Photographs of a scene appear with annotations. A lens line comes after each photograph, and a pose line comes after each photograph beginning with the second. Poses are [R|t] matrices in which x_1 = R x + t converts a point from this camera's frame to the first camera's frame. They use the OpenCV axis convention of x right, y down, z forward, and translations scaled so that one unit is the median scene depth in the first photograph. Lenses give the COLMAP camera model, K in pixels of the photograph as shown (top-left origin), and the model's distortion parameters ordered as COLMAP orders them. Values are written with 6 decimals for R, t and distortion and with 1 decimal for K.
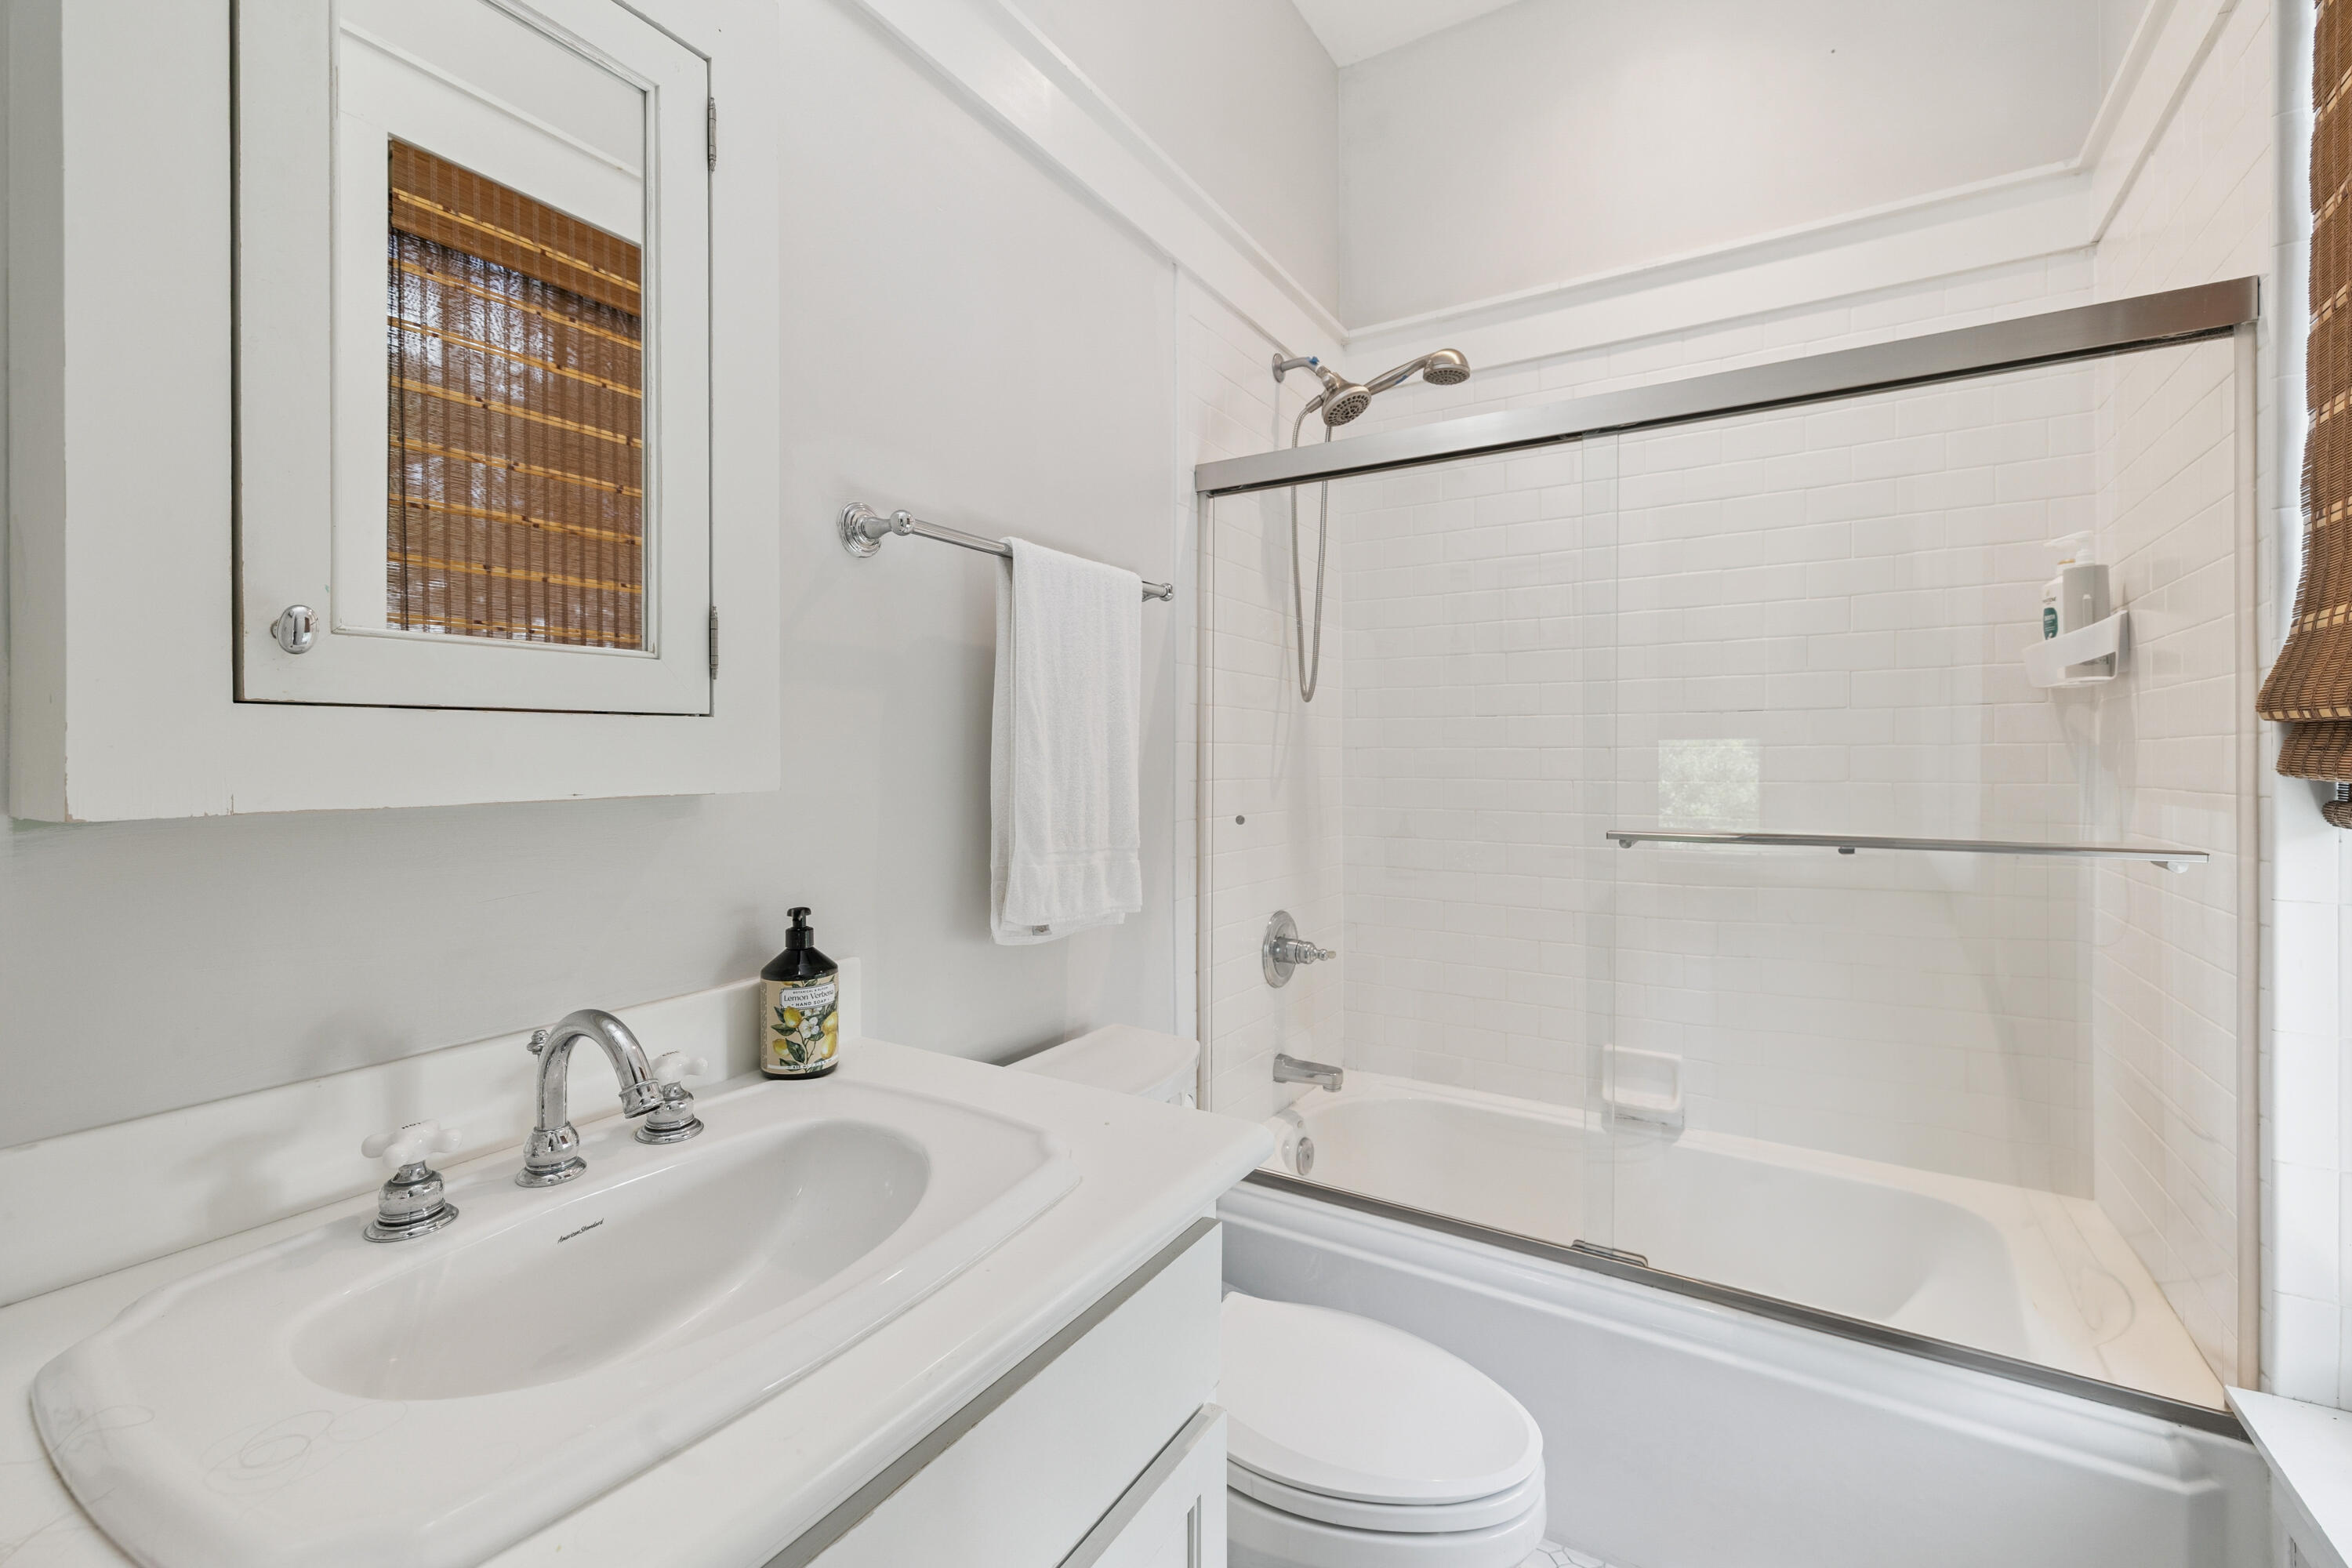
lens RADIAL K [[1007.0, 0, 1166.6], [0, 1007.0, 775.8], [0, 0, 1]] dist [0.001235, 0.000250]
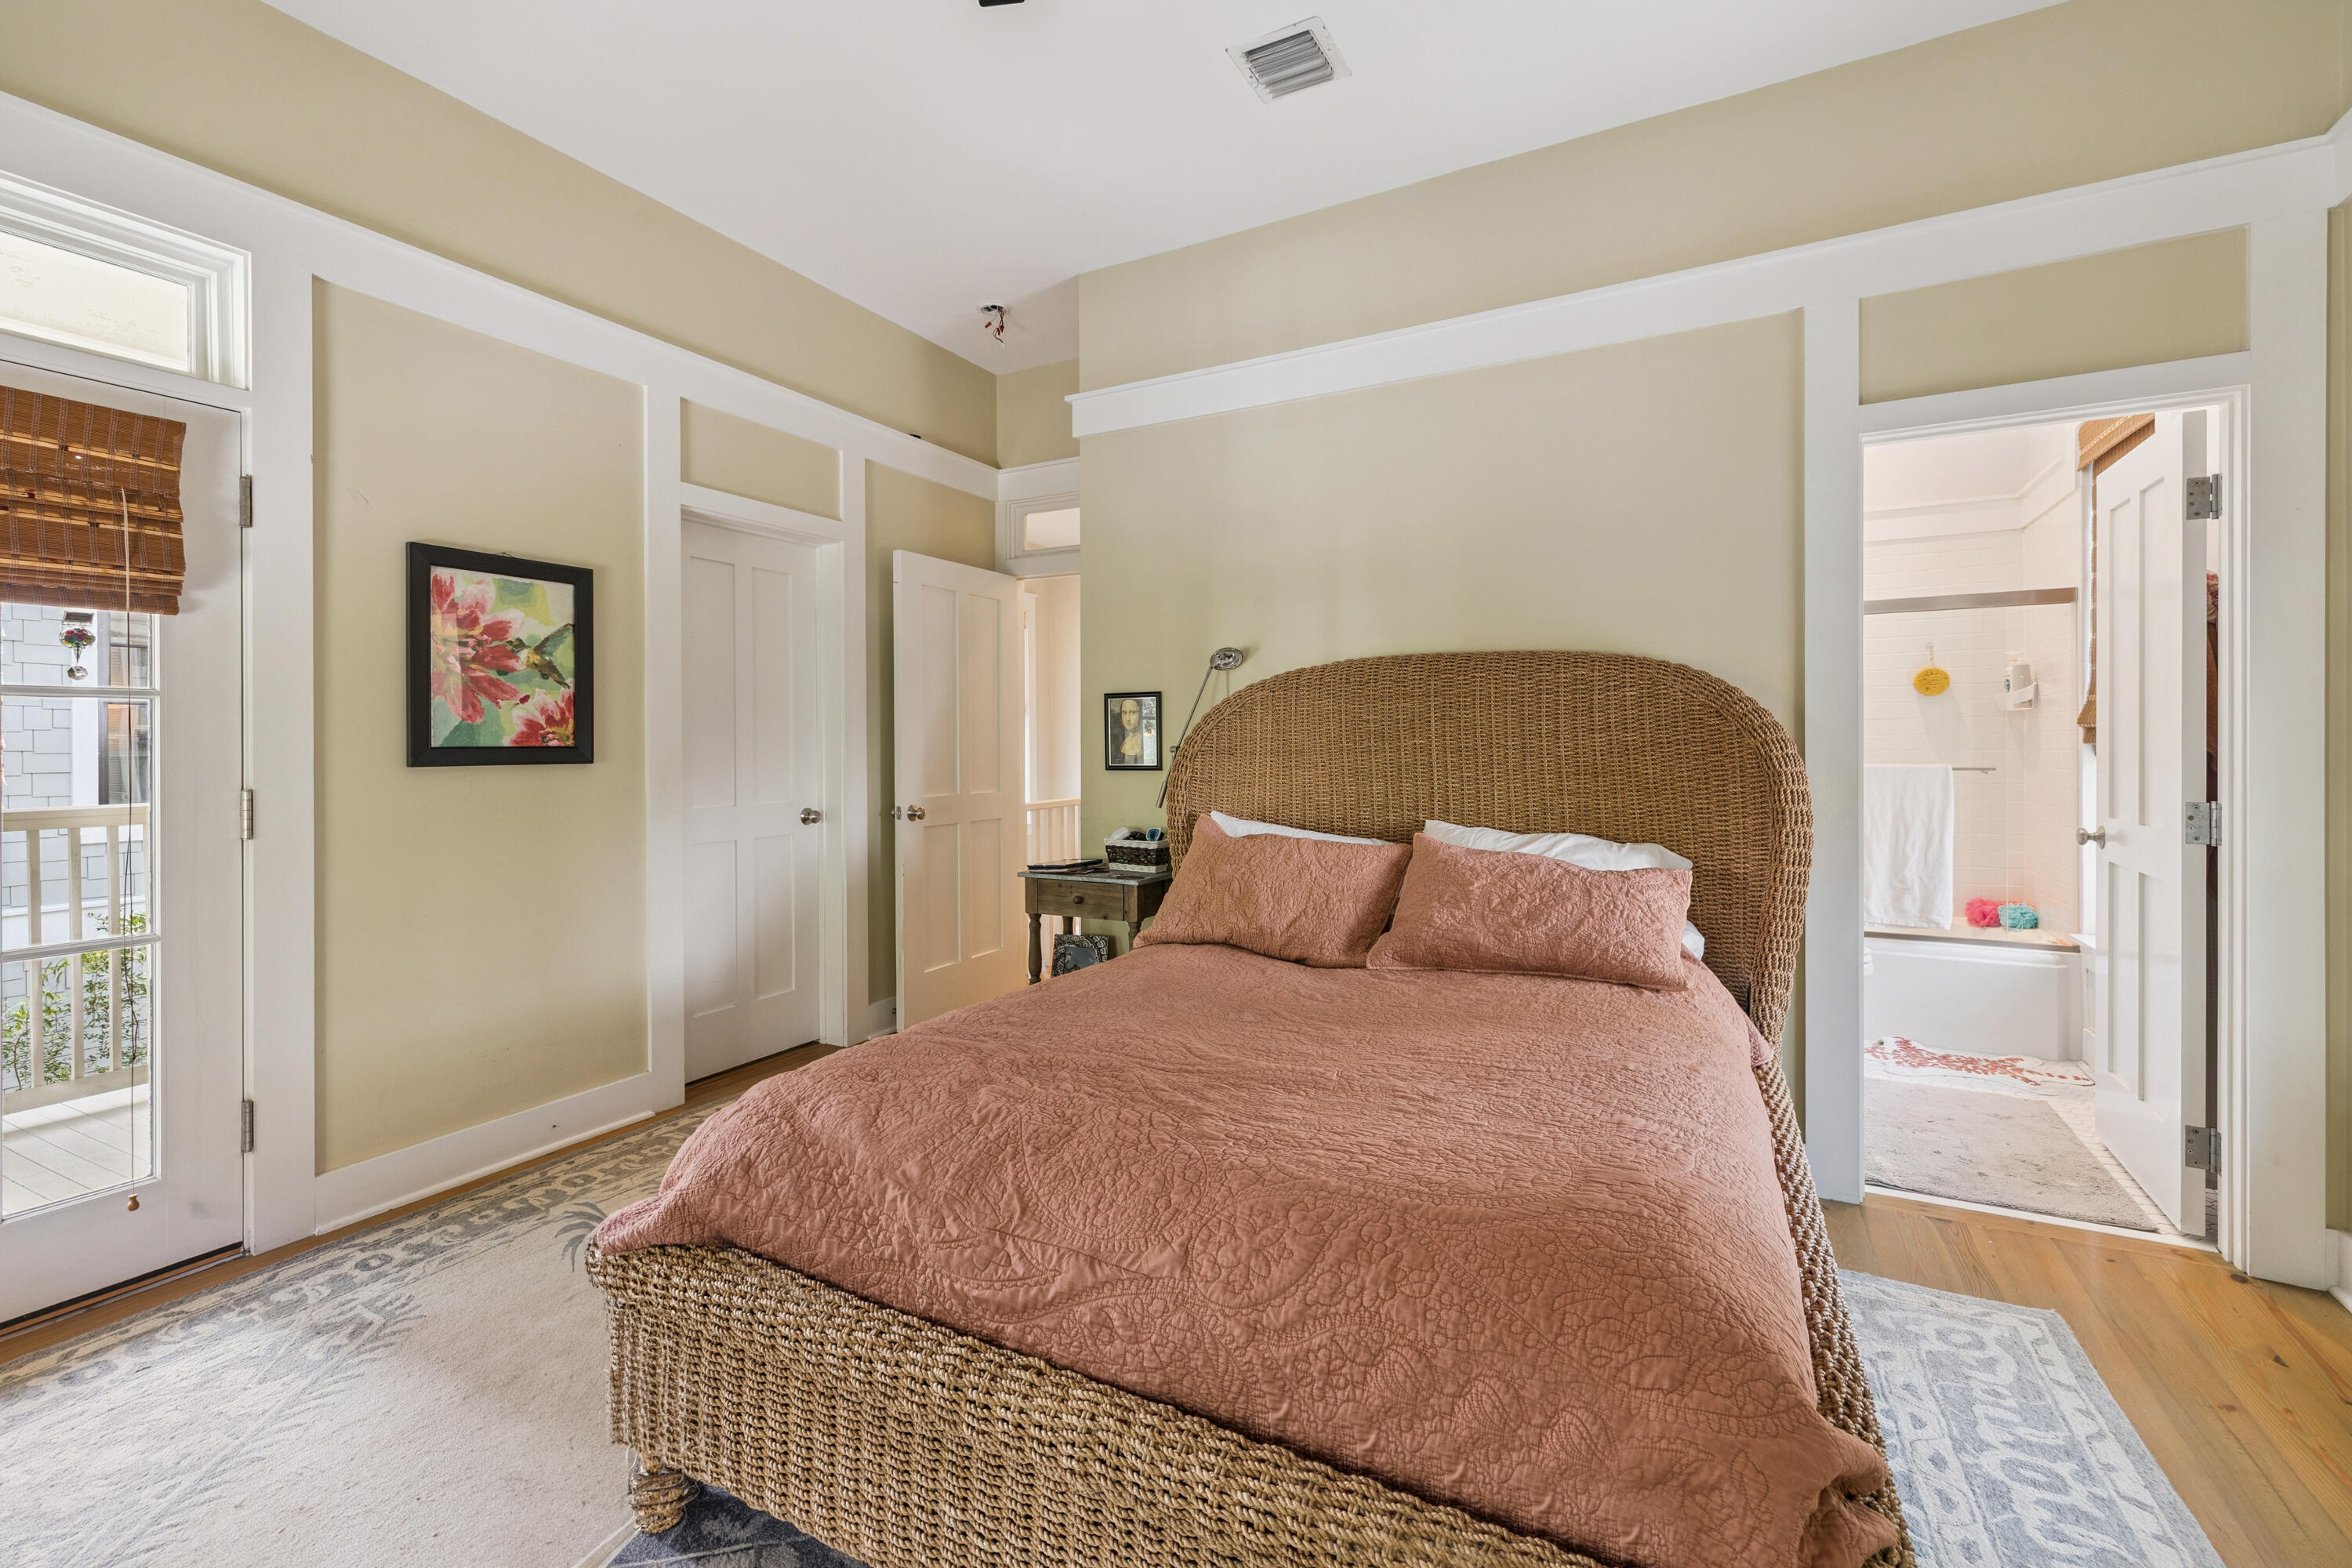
lens RADIAL K [[1007.0, 0, 1183.4], [0, 1007.0, 763.8], [0, 0, 1]] dist [0.001235, 0.000250]
pose [[0.997223, -0.004831, 0.074315, -1.736667], [0.004847, 0.999988, -0.000031, 0.044068], [-0.074314, 0.000391, 0.997235, -1.728221]]
